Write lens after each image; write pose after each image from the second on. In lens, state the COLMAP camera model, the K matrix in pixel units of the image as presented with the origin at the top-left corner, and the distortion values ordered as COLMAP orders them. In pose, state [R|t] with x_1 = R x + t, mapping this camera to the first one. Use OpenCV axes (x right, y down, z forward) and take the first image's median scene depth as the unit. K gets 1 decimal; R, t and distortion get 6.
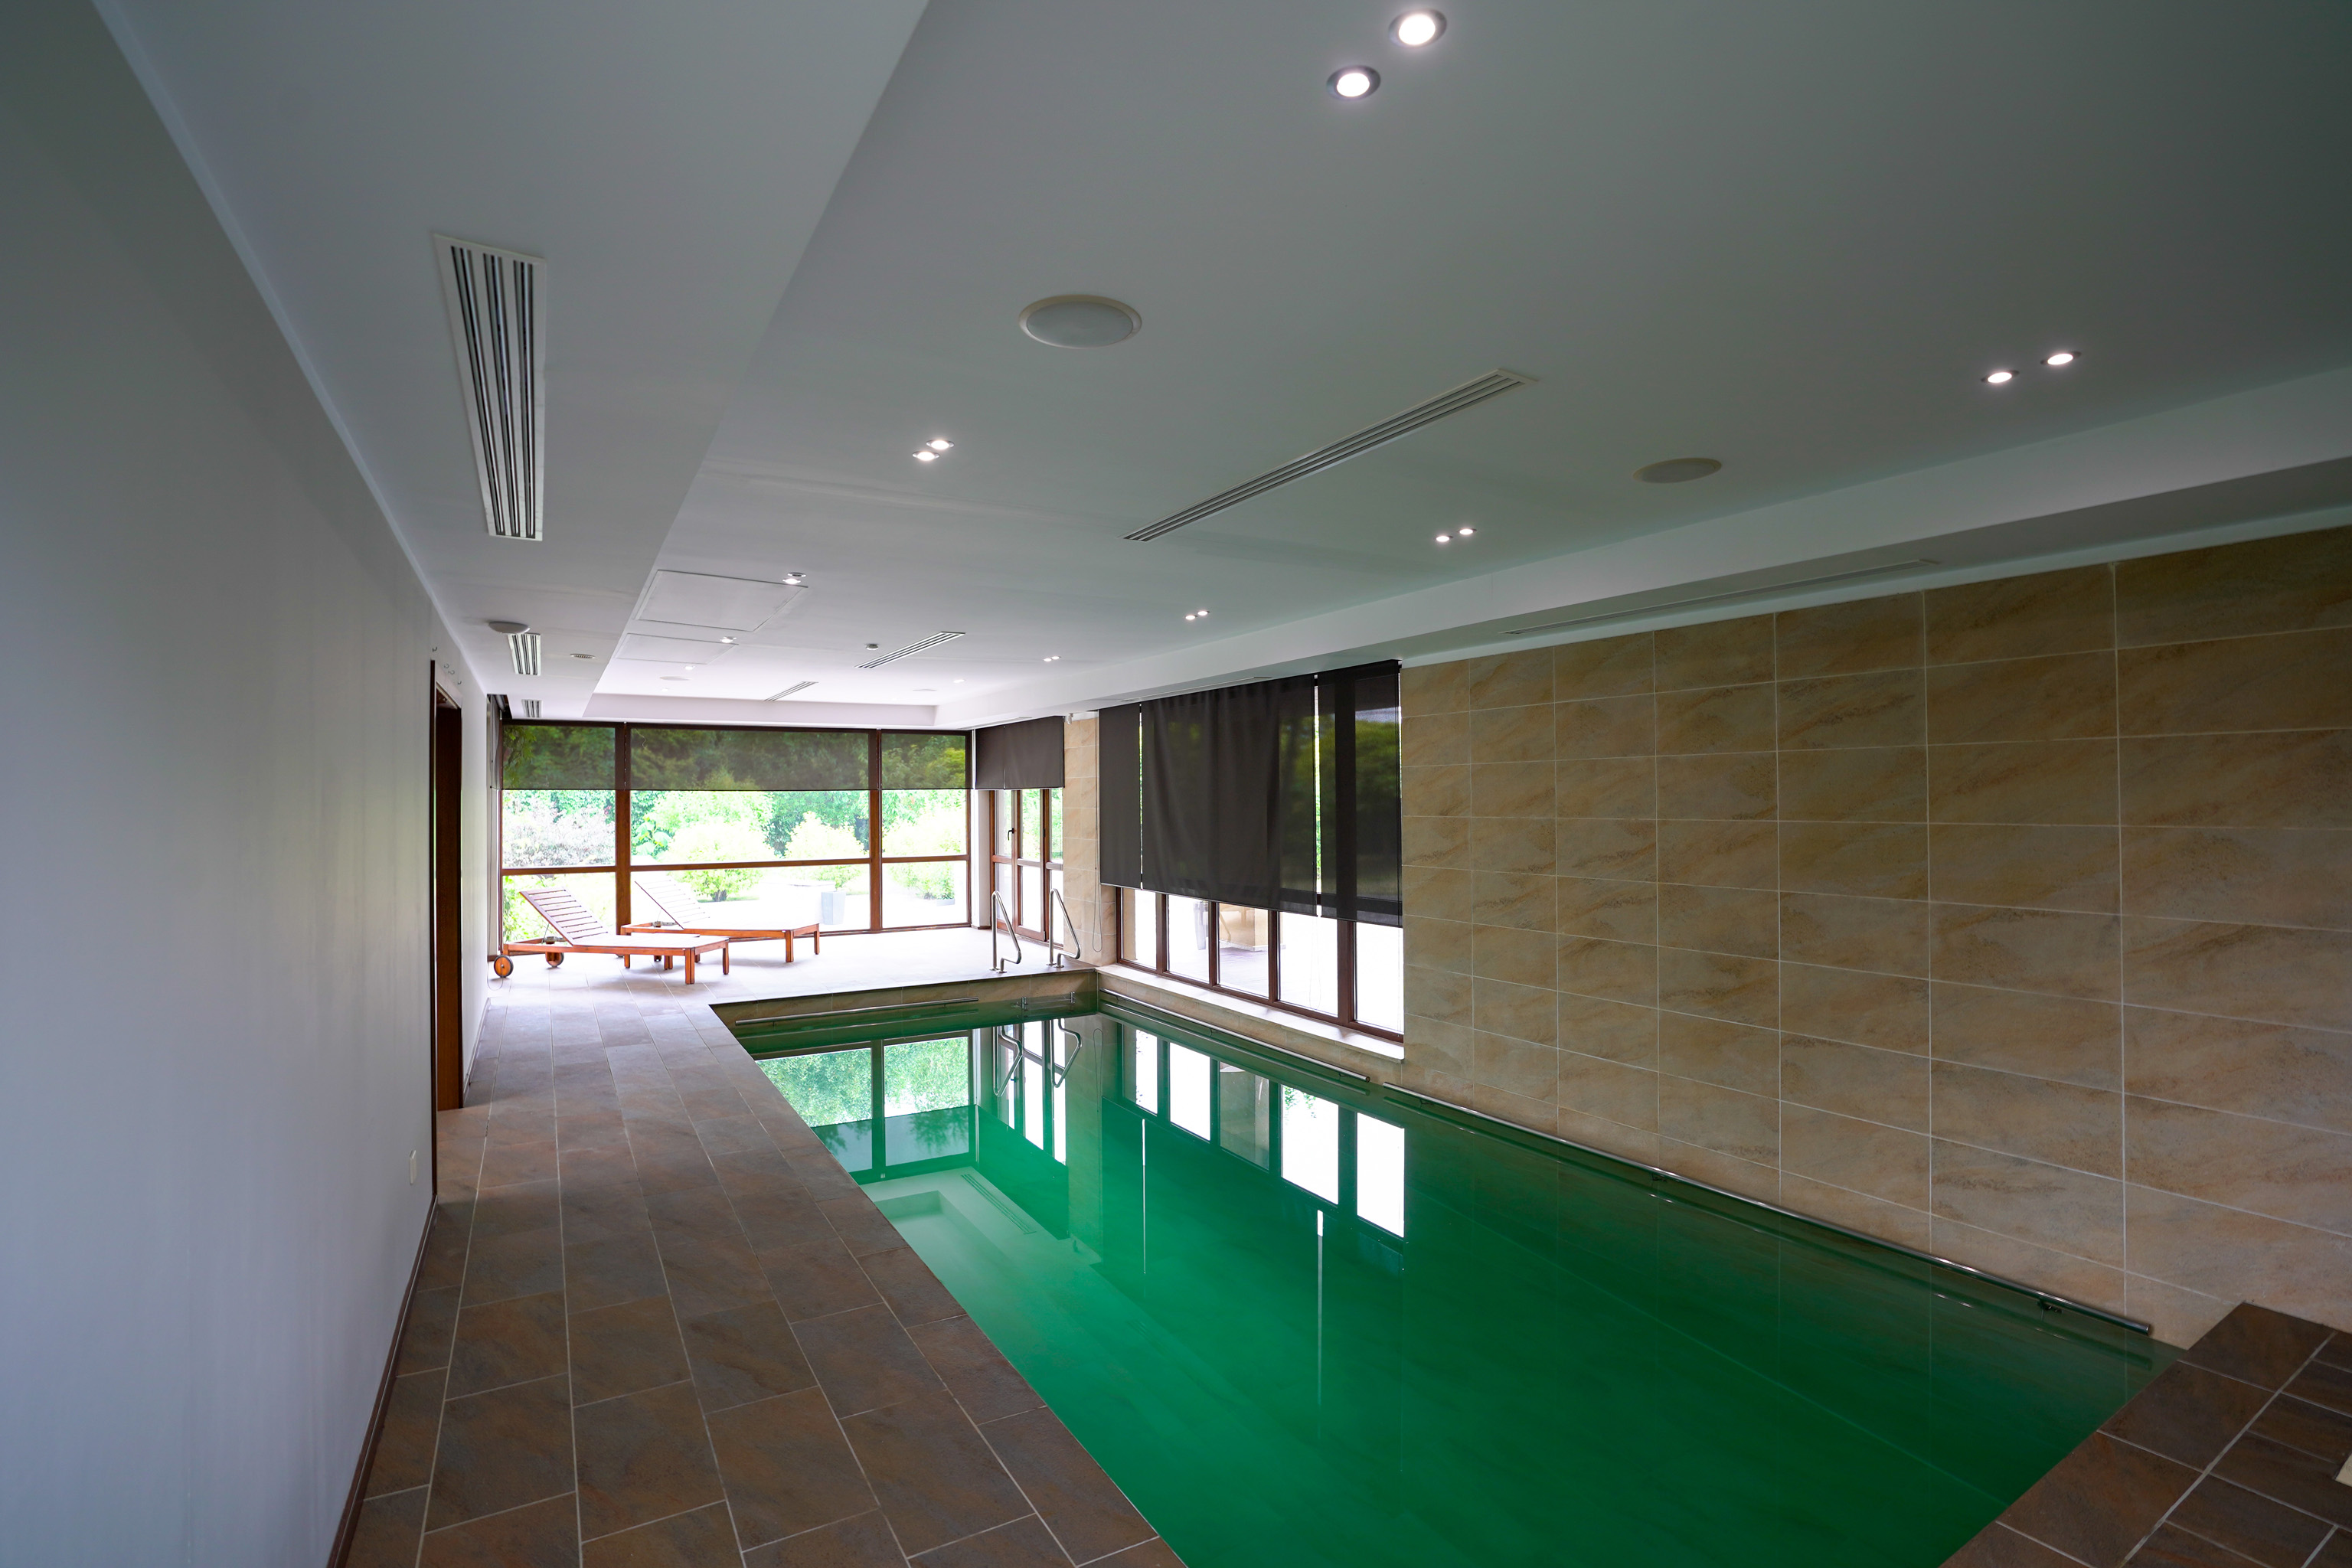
lens RADIAL K [[1106.4, 0, 1176.0], [0, 1106.4, 784.0], [0, 0, 1]] dist [-0.000592, 0.000041]
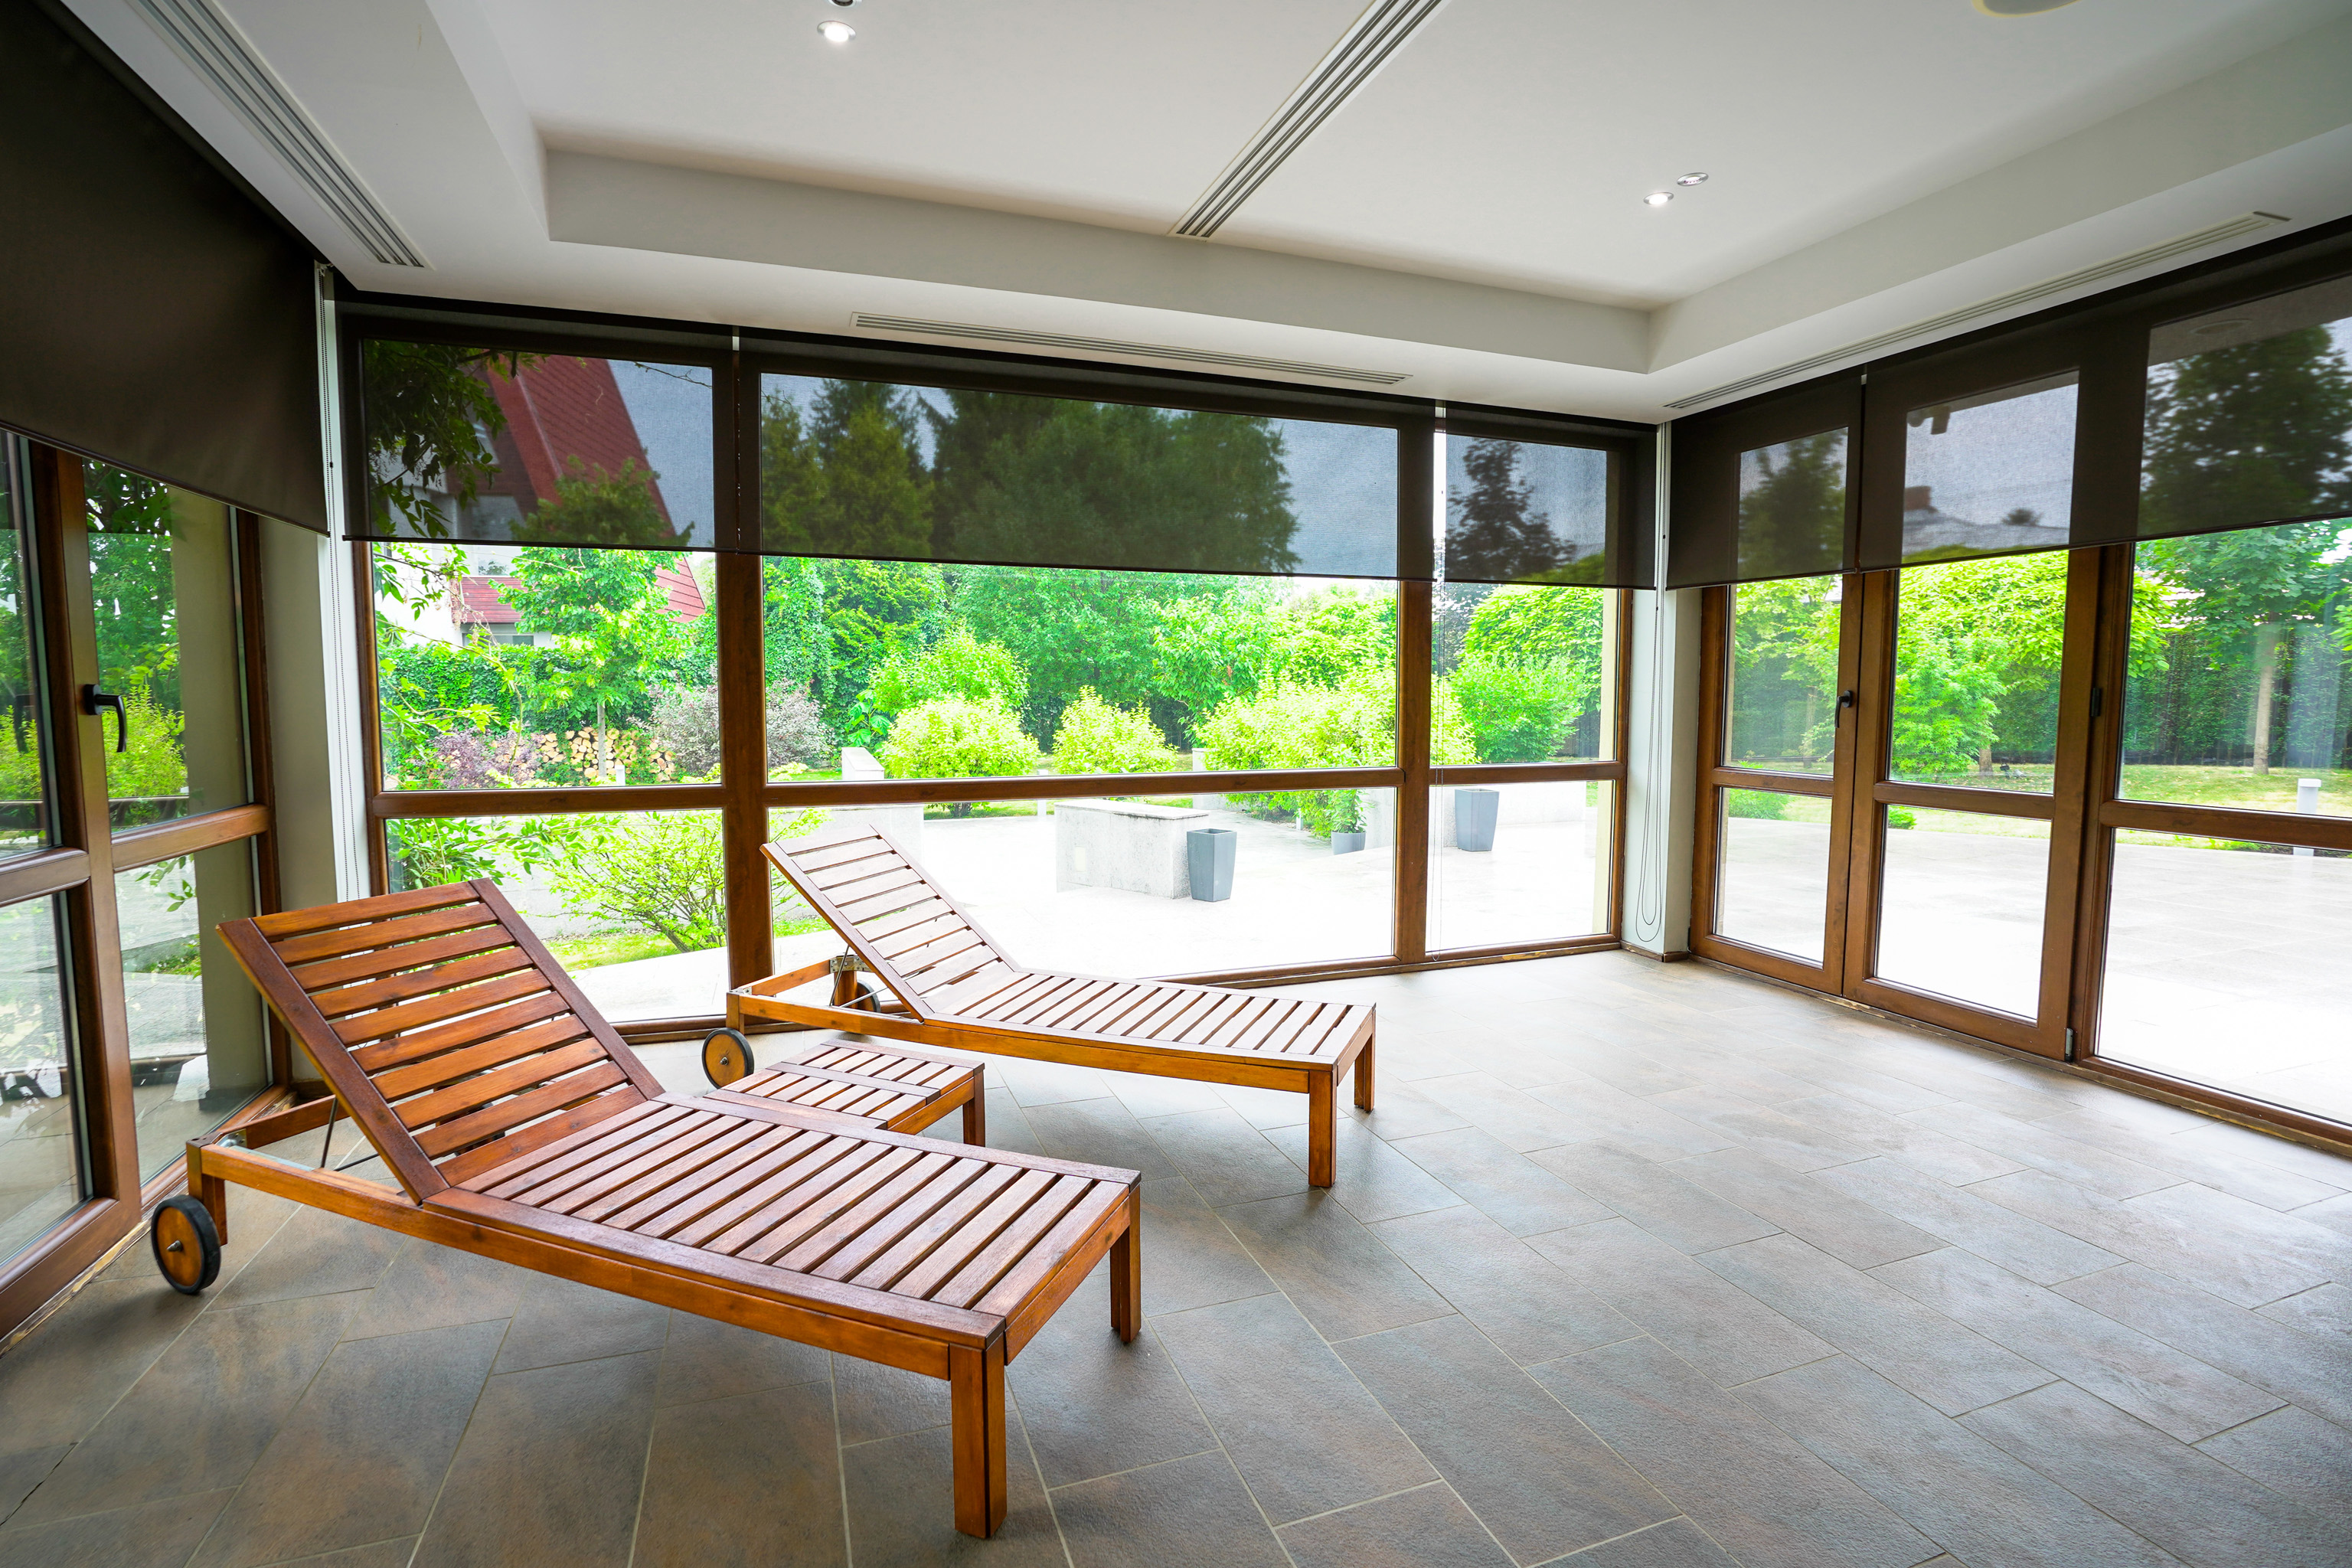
lens RADIAL K [[1106.4, 0, 1176.0], [0, 1106.4, 784.0], [0, 0, 1]] dist [-0.000592, 0.000041]
pose [[0.983813, 0.019139, -0.178173, -0.270397], [-0.002141, 0.995465, 0.095106, 0.035130], [0.179185, -0.093185, 0.979392, 0.599679]]
